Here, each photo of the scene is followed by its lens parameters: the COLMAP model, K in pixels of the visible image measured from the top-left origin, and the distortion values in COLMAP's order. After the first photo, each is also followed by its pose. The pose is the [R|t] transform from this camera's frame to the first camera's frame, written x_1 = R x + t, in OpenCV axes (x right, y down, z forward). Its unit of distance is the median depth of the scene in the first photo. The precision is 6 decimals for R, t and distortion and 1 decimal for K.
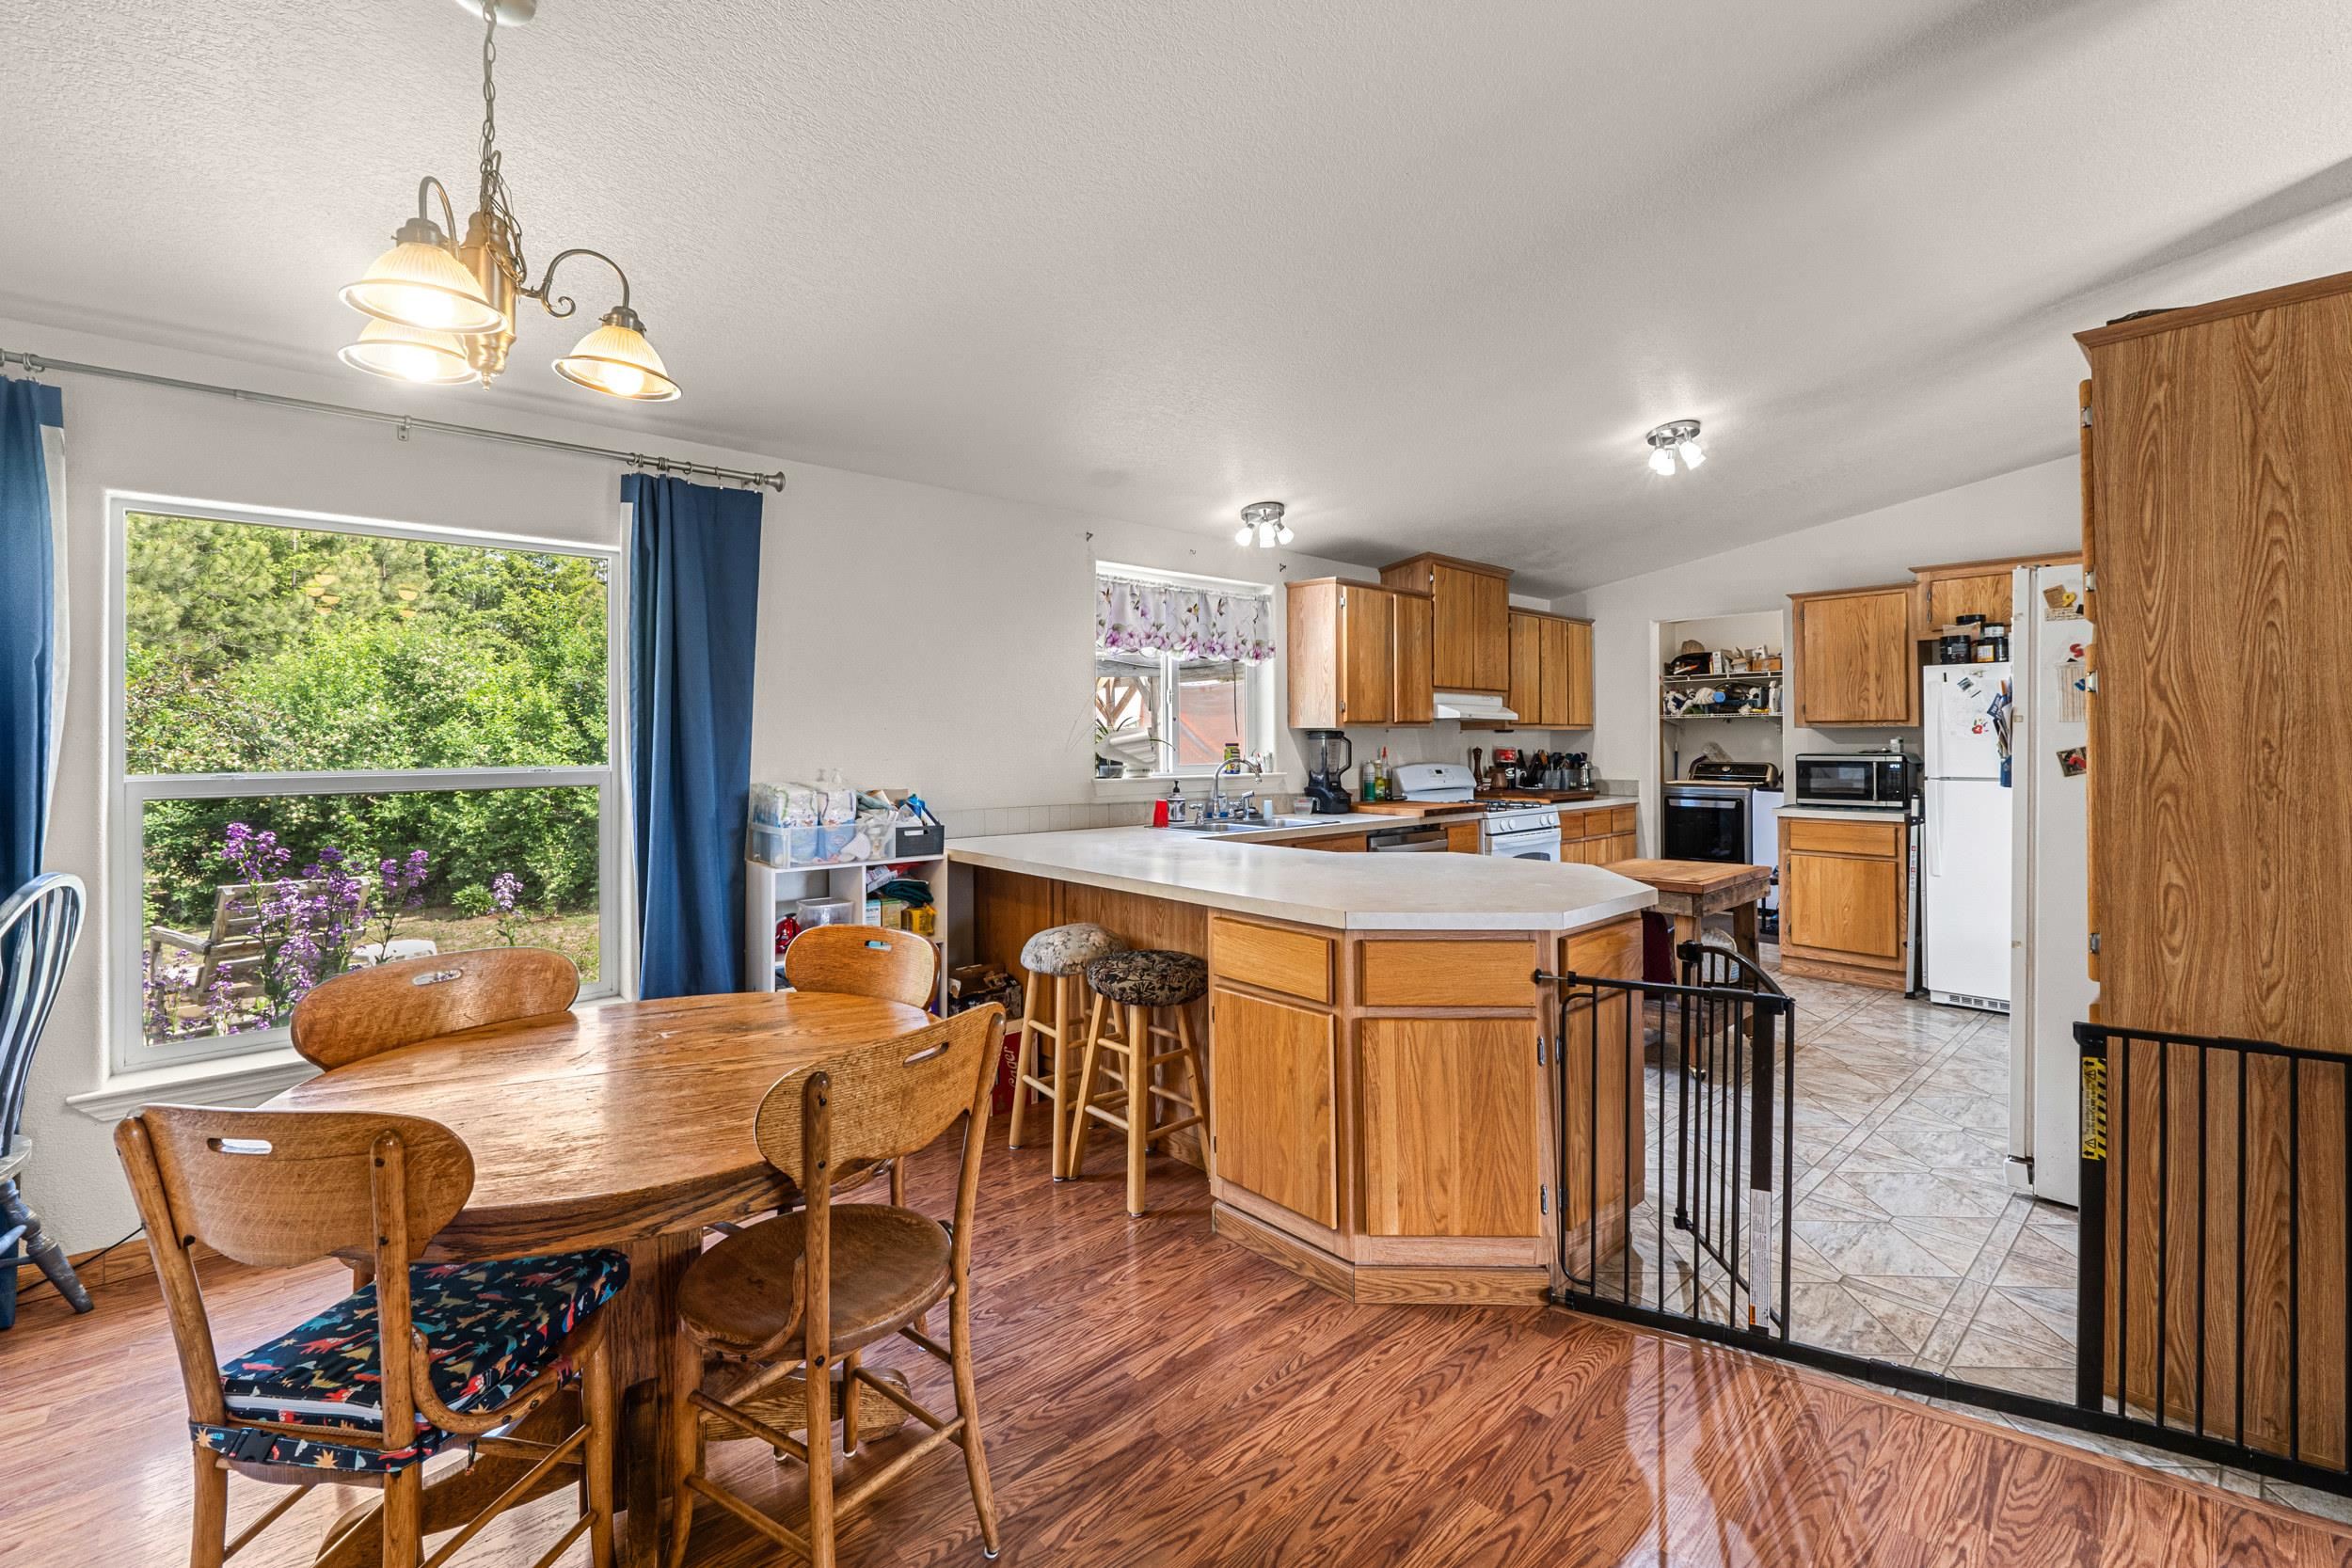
lens RADIAL K [[1015.6, 0, 1185.6], [0, 1015.6, 756.8], [0, 0, 1]] dist [-0.001157, -0.000277]
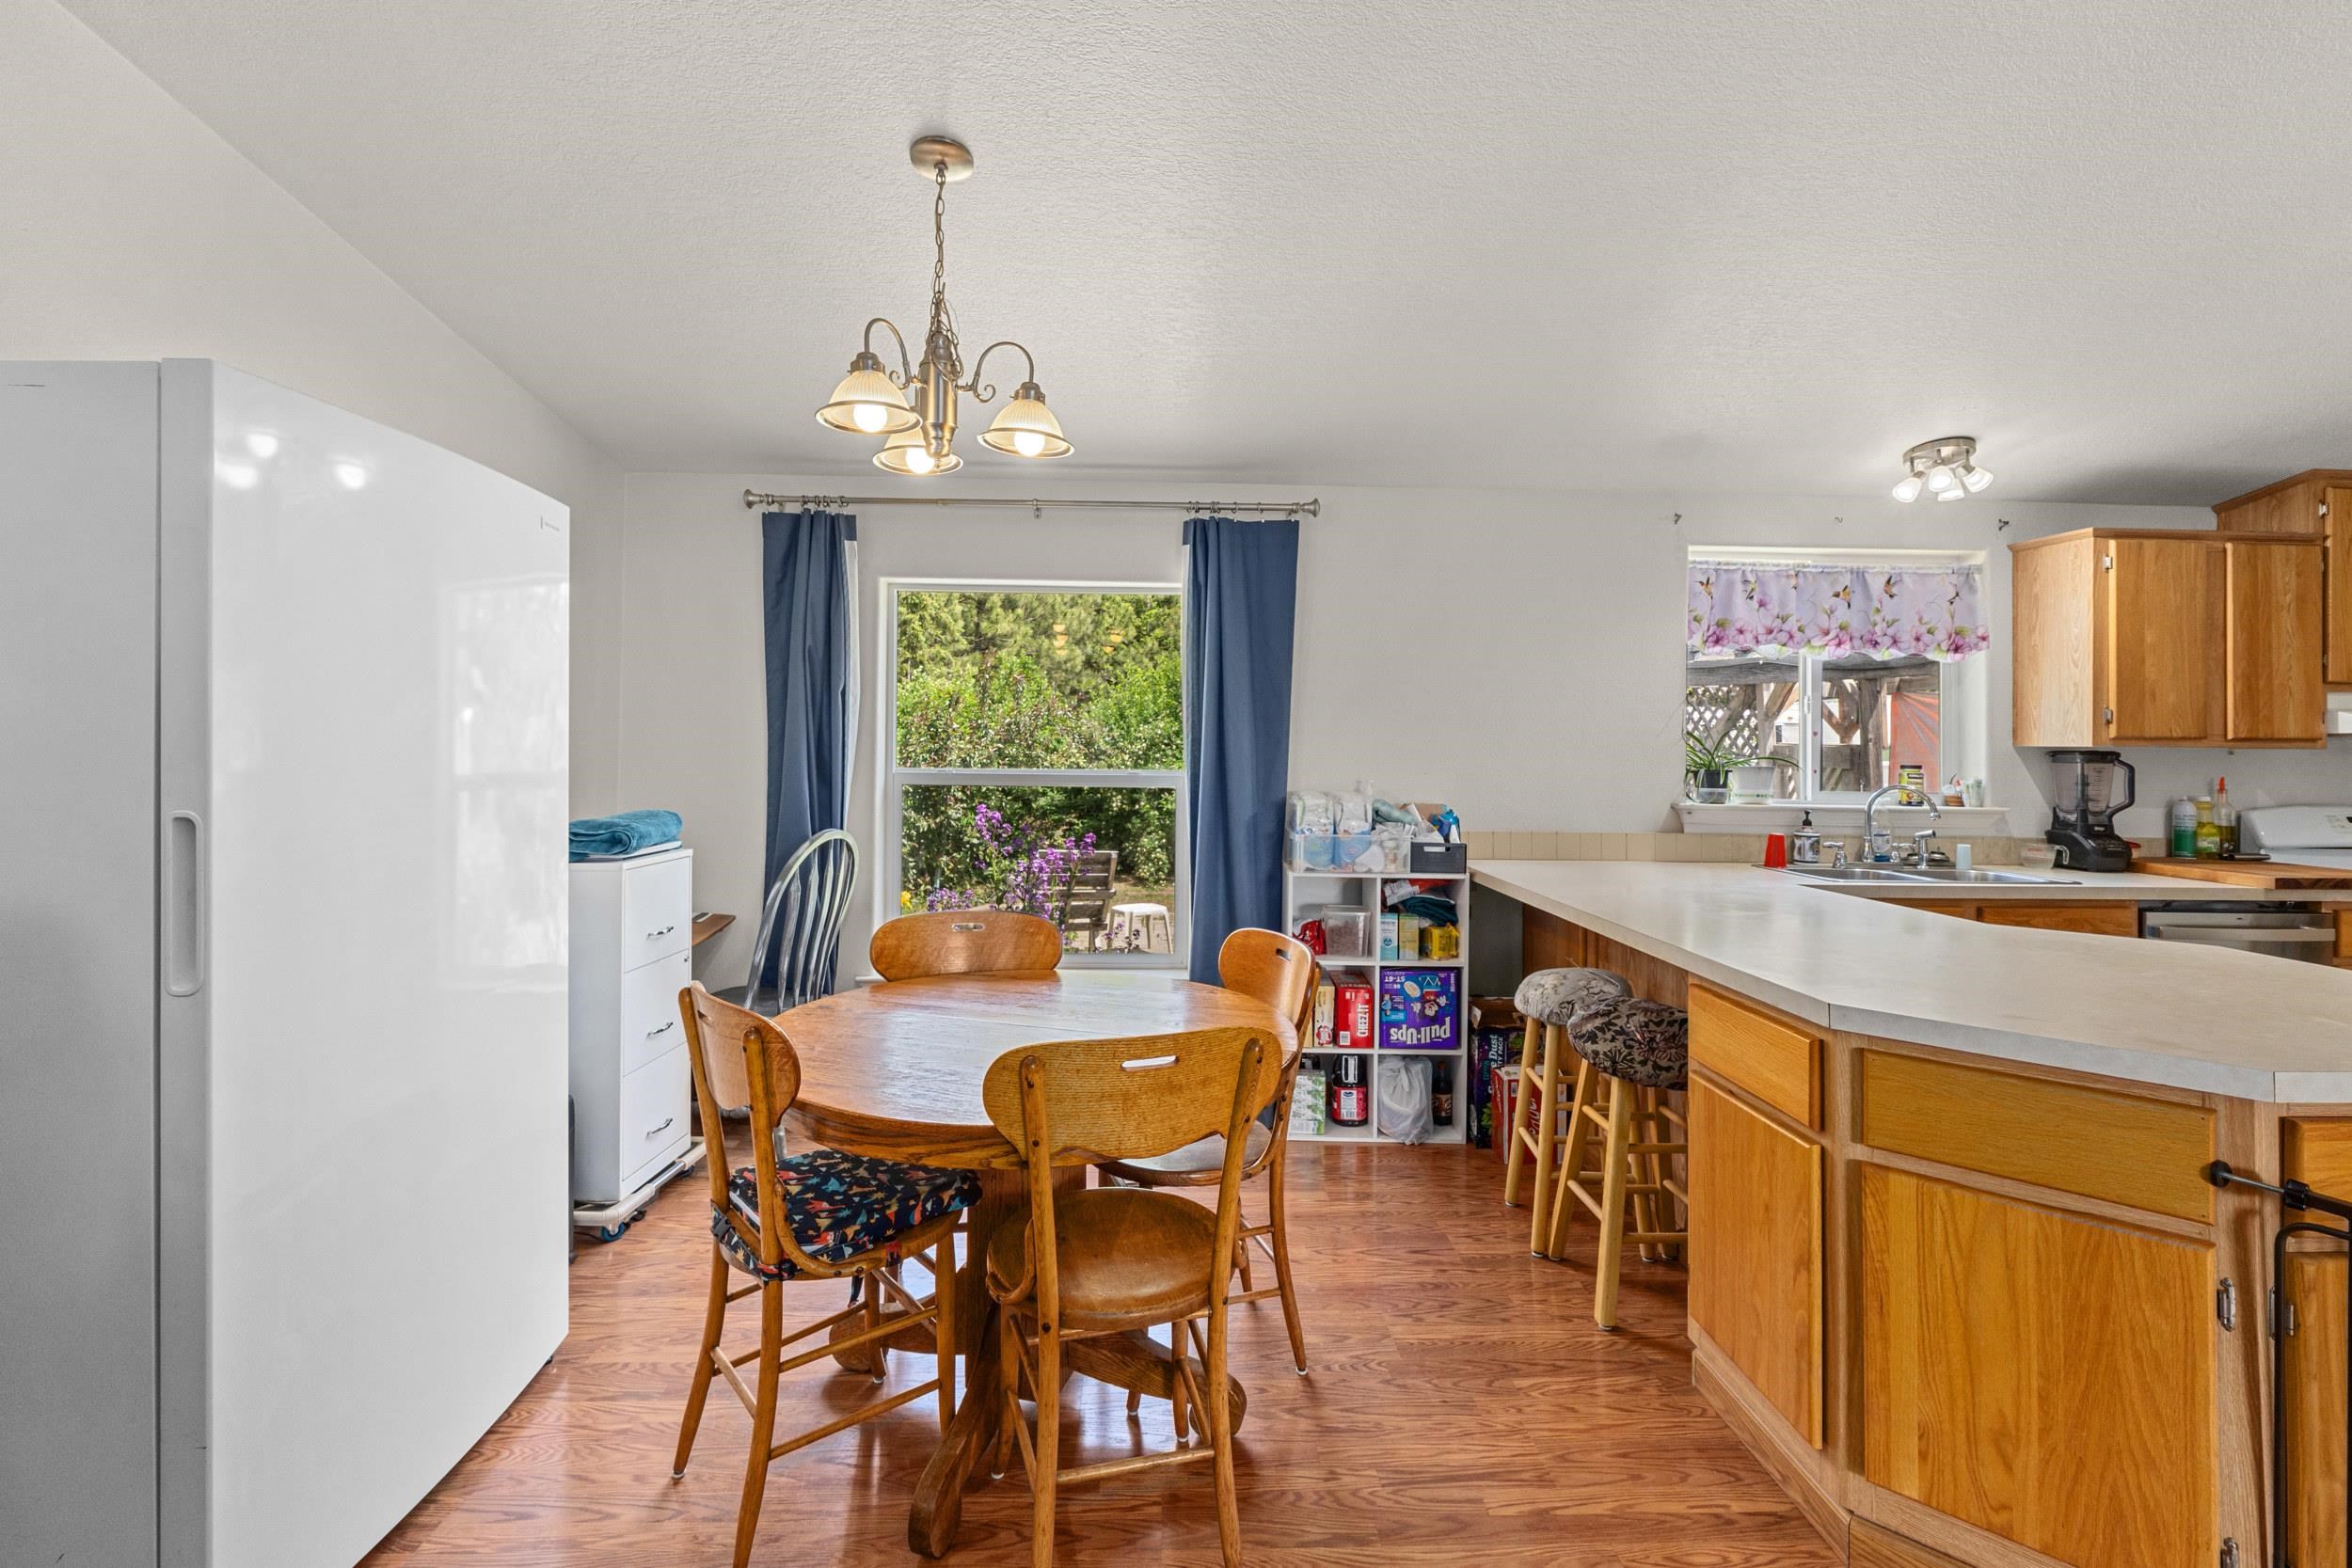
lens RADIAL K [[1001.8, 0, 1175.6], [0, 1001.8, 759.6], [0, 0, 1]] dist [-0.001742, -0.000370]
pose [[0.756983, 0.019566, -0.653141, 0.165605], [-0.027469, 0.999621, -0.001891, -0.001758], [0.652856, 0.019373, 0.757234, 0.109405]]
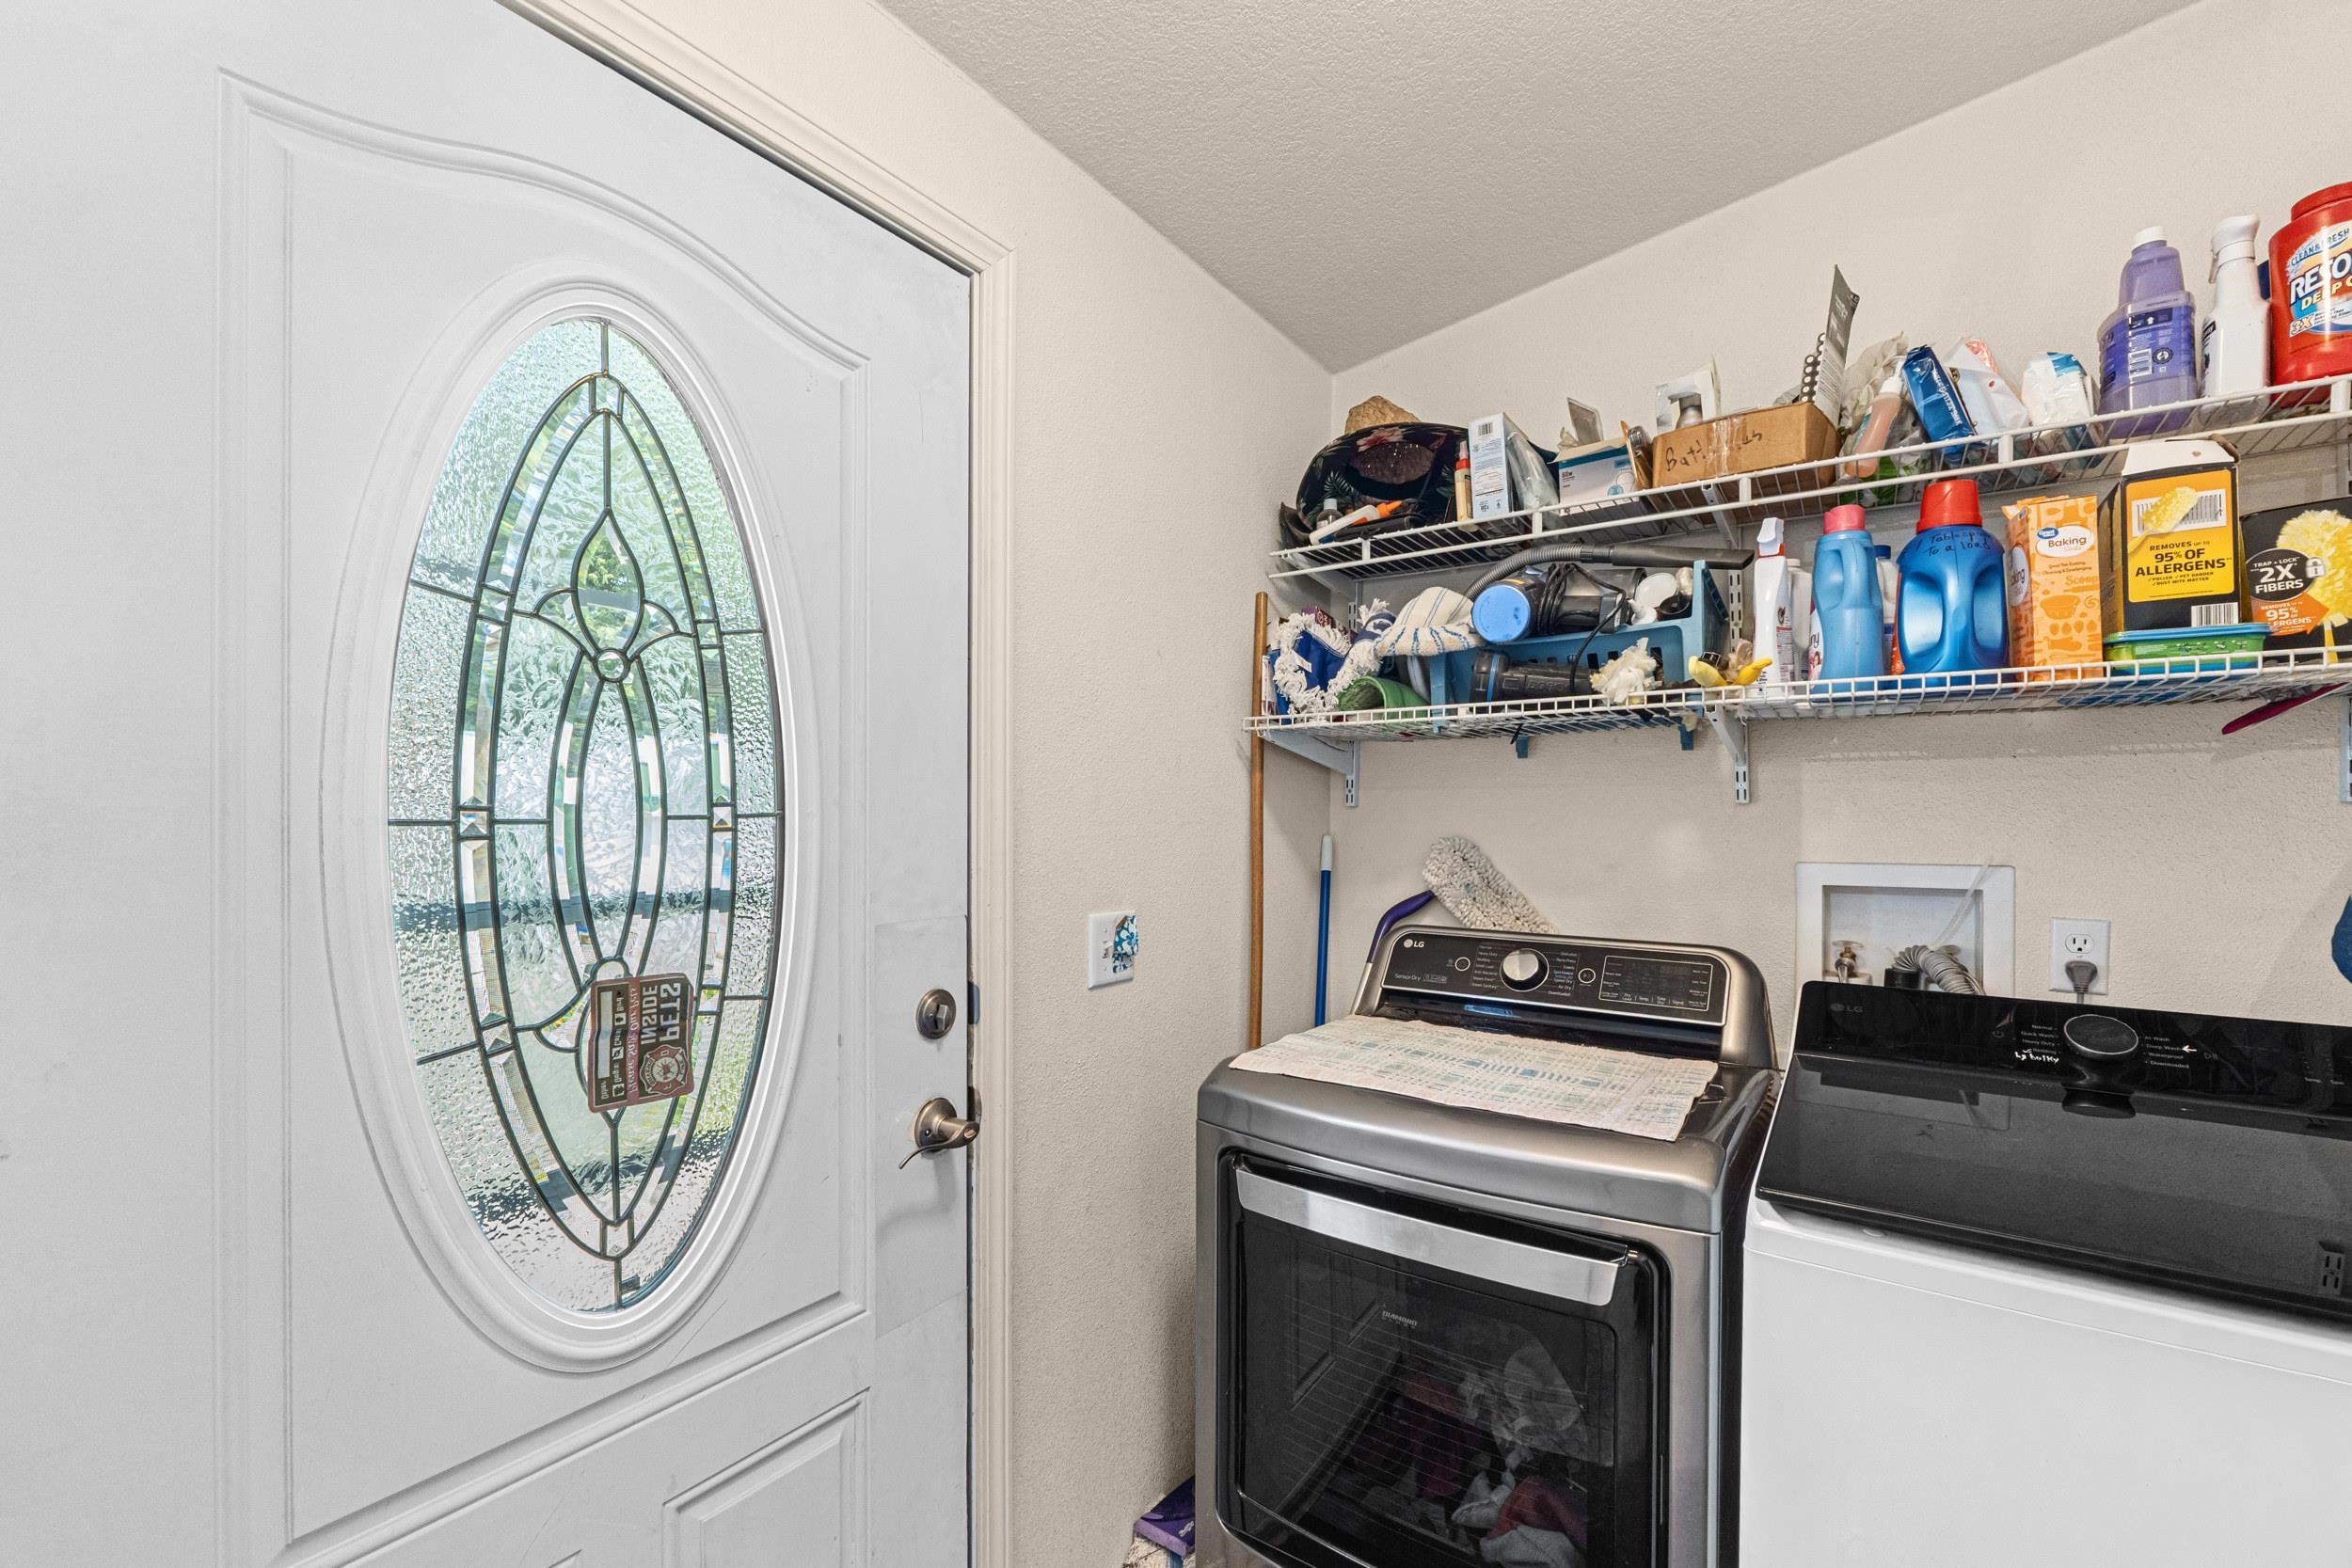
lens RADIAL K [[996.0, 0, 1174.1], [0, 996.0, 806.3], [0, 0, 1]] dist [-0.012821, -0.000146]
pose [[0.973354, 0.008724, 0.229141, 0.890824], [-0.004365, 0.999800, -0.019524, -0.037682], [-0.229266, 0.018003, 0.973197, 1.752893]]
